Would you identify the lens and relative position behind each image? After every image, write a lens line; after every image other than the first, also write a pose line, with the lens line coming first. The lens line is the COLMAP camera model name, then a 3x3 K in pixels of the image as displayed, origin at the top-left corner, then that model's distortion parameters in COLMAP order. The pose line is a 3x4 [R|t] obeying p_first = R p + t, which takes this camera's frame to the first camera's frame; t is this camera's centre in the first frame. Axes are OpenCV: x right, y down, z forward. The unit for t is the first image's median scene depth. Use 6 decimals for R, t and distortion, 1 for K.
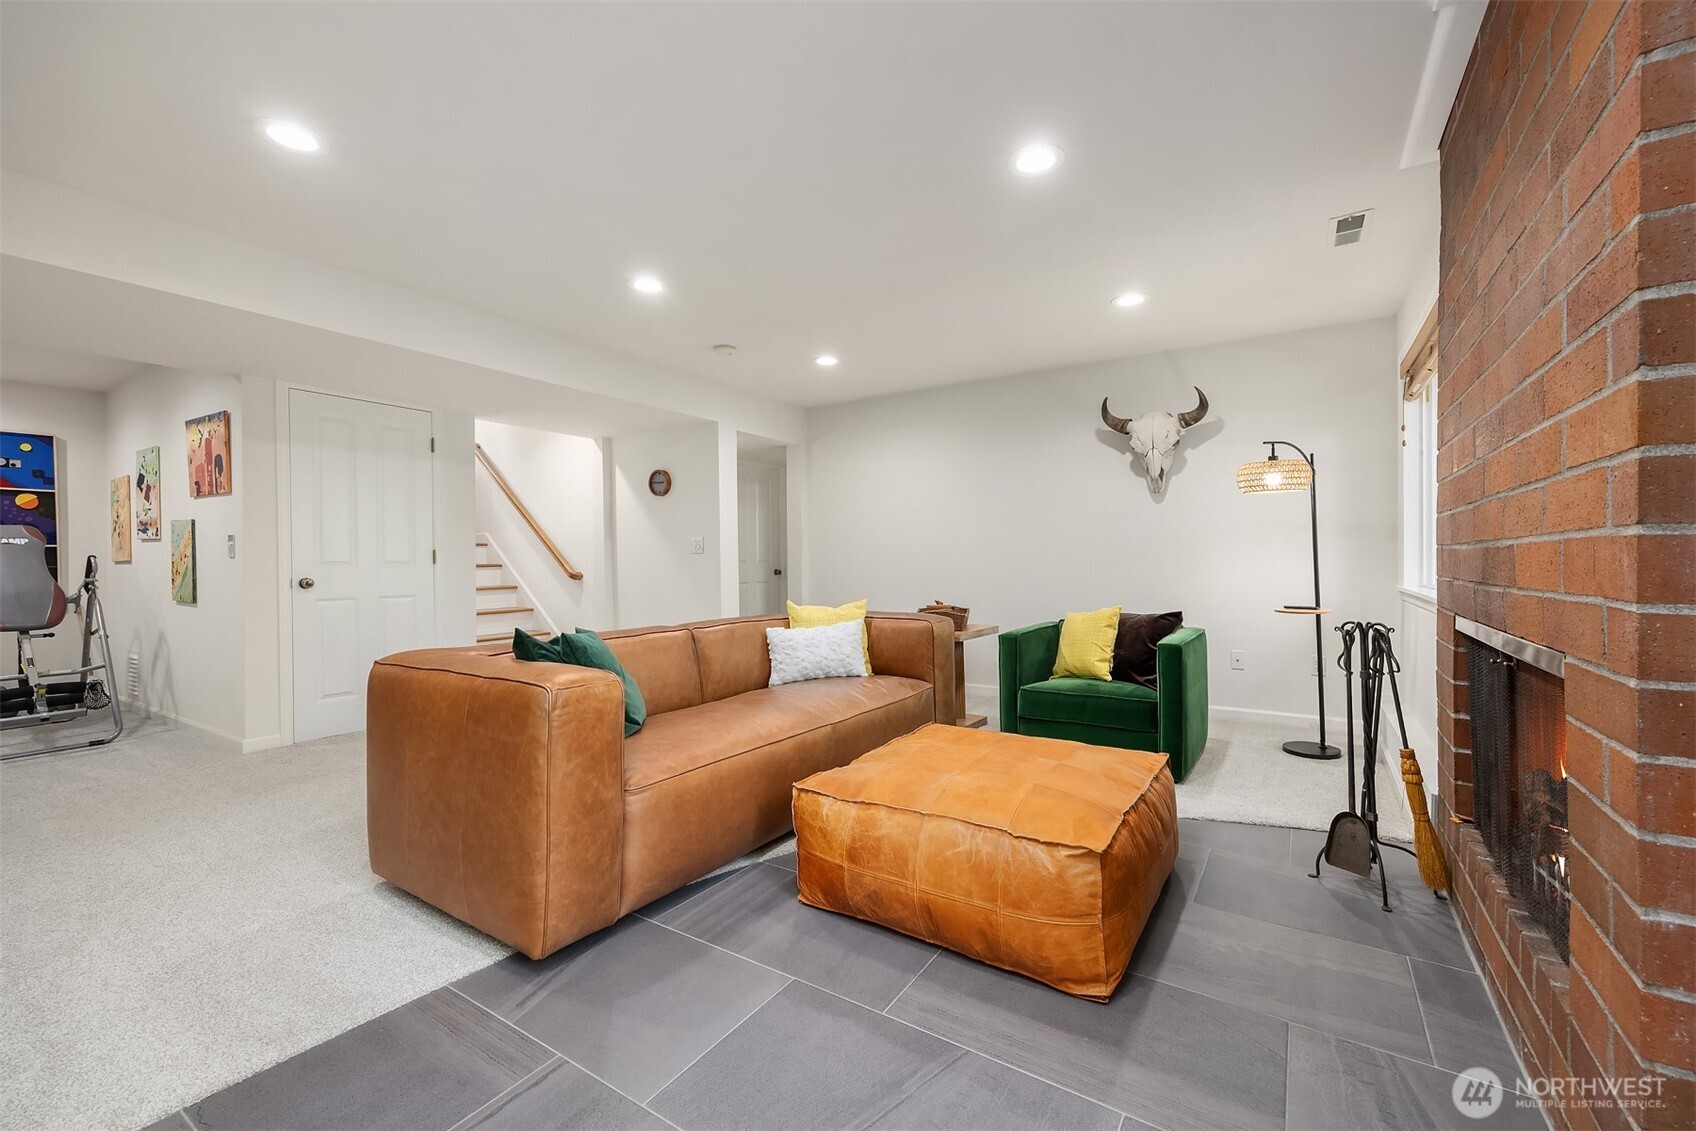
lens RADIAL K [[691.6, 0, 848.0], [0, 691.6, 565.5], [0, 0, 1]] dist [0.023410, 0.000148]
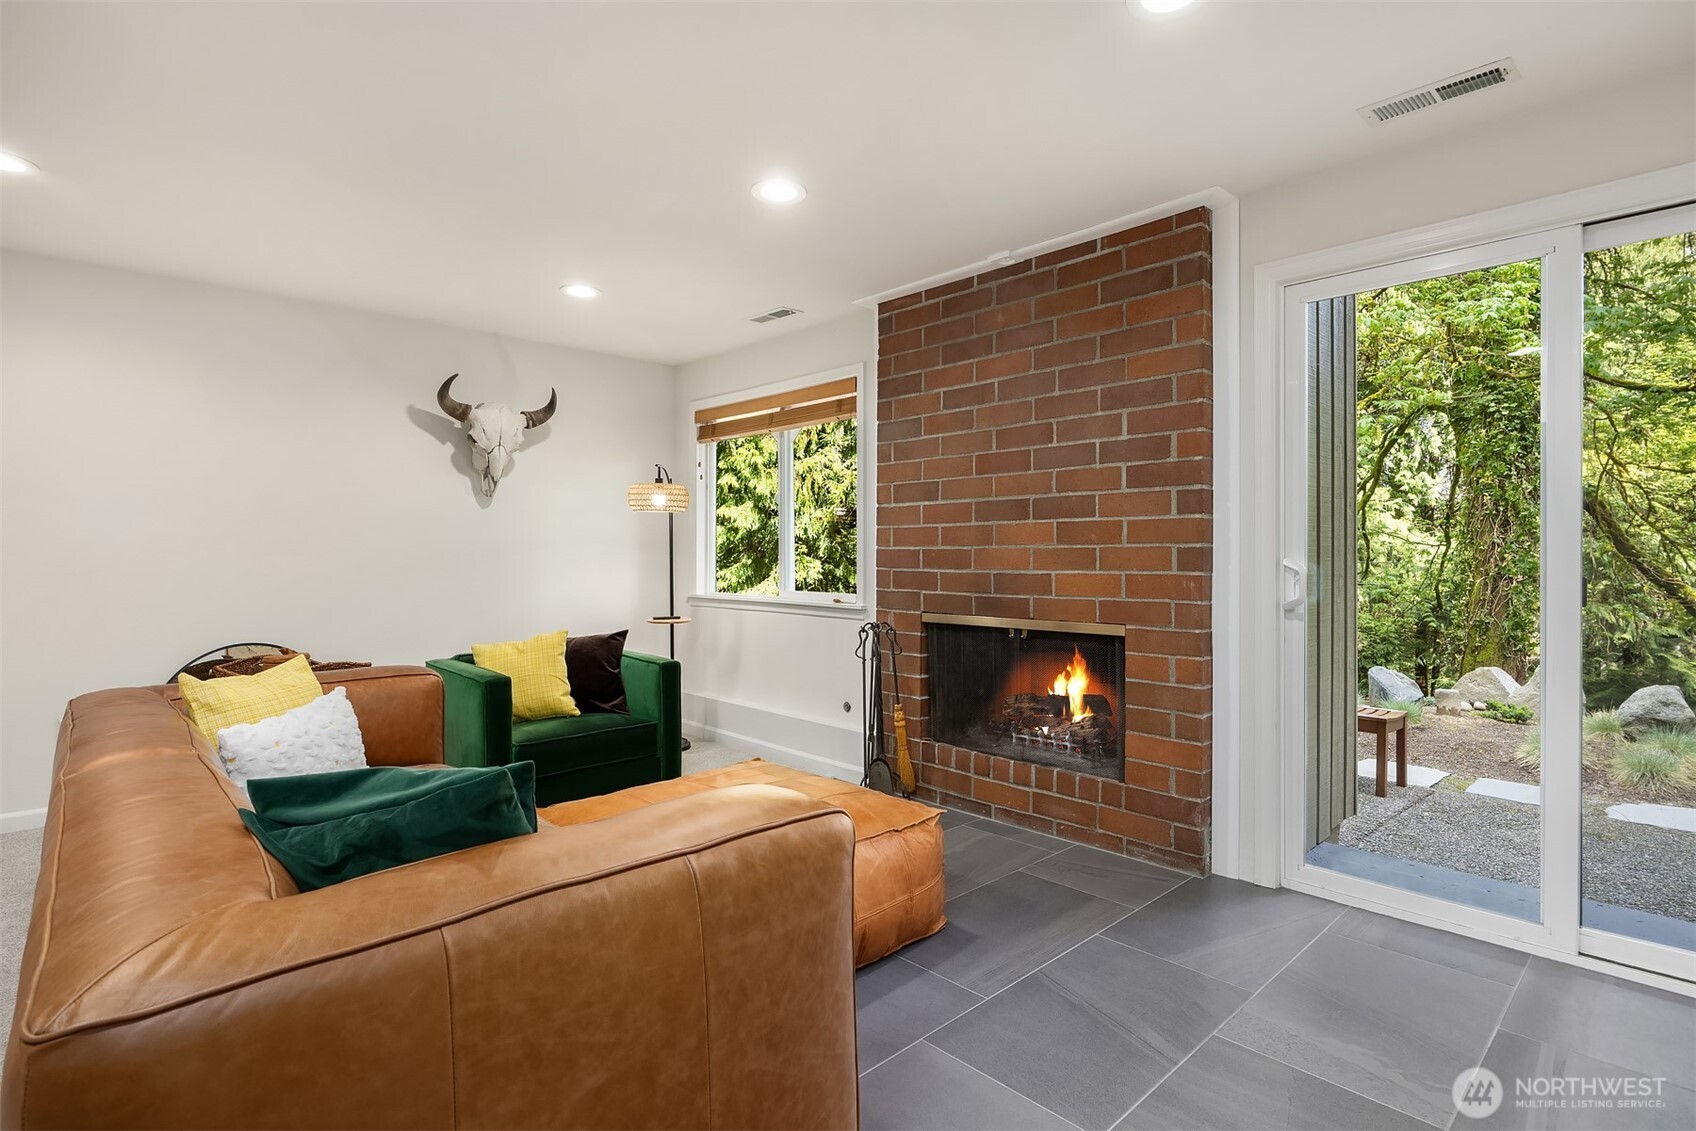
lens RADIAL K [[865.2, 0, 848.0], [0, 865.2, 565.5], [0, 0, 1]] dist [0.000881, 0.000090]
pose [[0.231359, -0.008603, 0.972830, -0.608890], [0.008069, 0.999943, 0.006923, -0.029943], [-0.972835, 0.006248, 0.231416, 0.404517]]
